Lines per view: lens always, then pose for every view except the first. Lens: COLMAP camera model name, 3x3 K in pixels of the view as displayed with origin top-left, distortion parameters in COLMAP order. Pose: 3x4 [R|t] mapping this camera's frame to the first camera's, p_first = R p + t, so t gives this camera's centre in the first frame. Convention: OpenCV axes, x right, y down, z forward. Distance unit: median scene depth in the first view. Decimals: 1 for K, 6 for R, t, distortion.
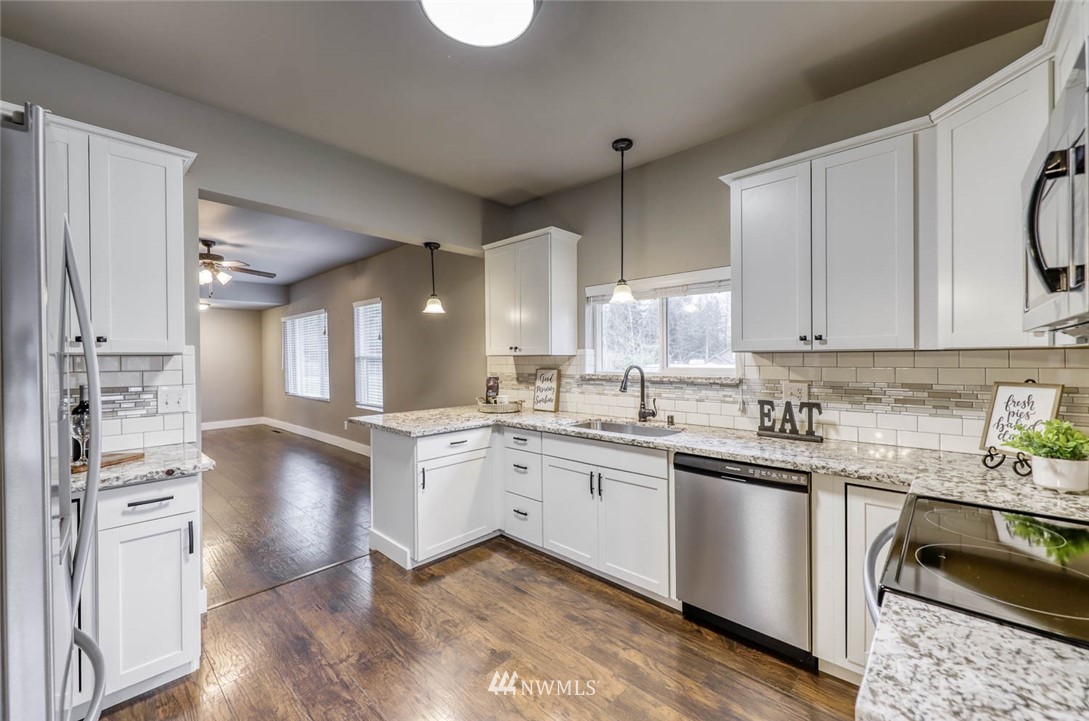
lens RADIAL K [[414.5, 0, 564.5], [0, 414.5, 361.0], [0, 0, 1]] dist [0.000068, -0.000224]
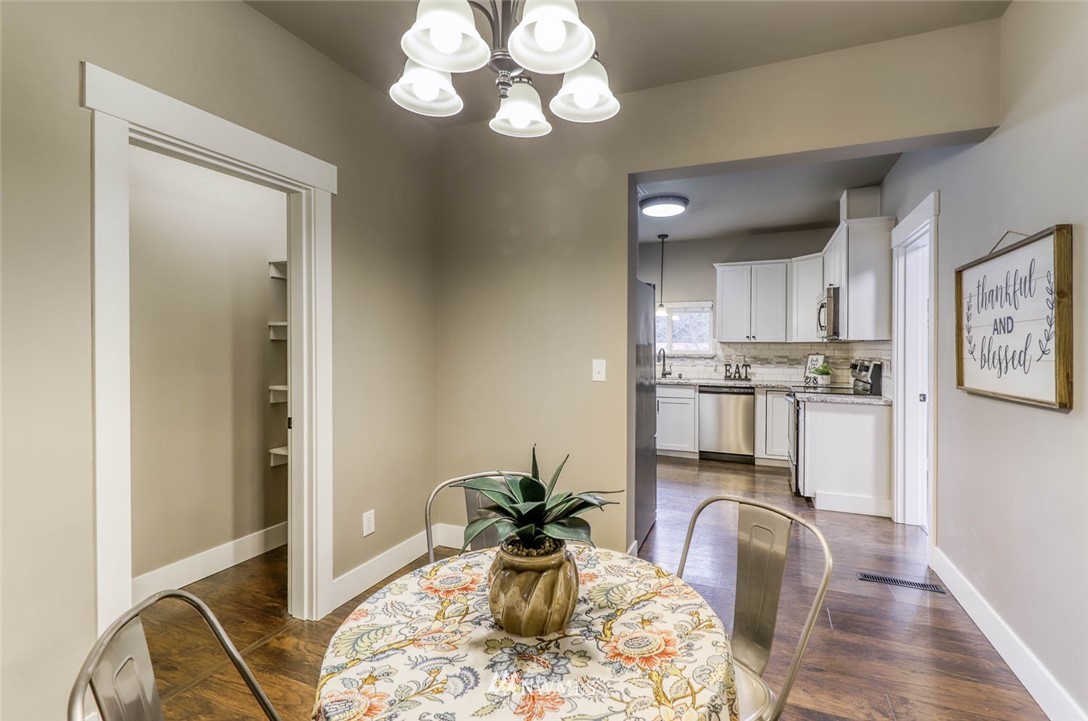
lens RADIAL K [[522.5, 0, 537.0], [0, 522.5, 351.0], [0, 0, 1]] dist [0.008419, -0.001686]
pose [[0.938175, 0.015768, 0.345802, -1.530953], [-0.013254, 0.999866, -0.009634, 0.068688], [-0.345908, 0.004455, 0.938258, -1.358421]]
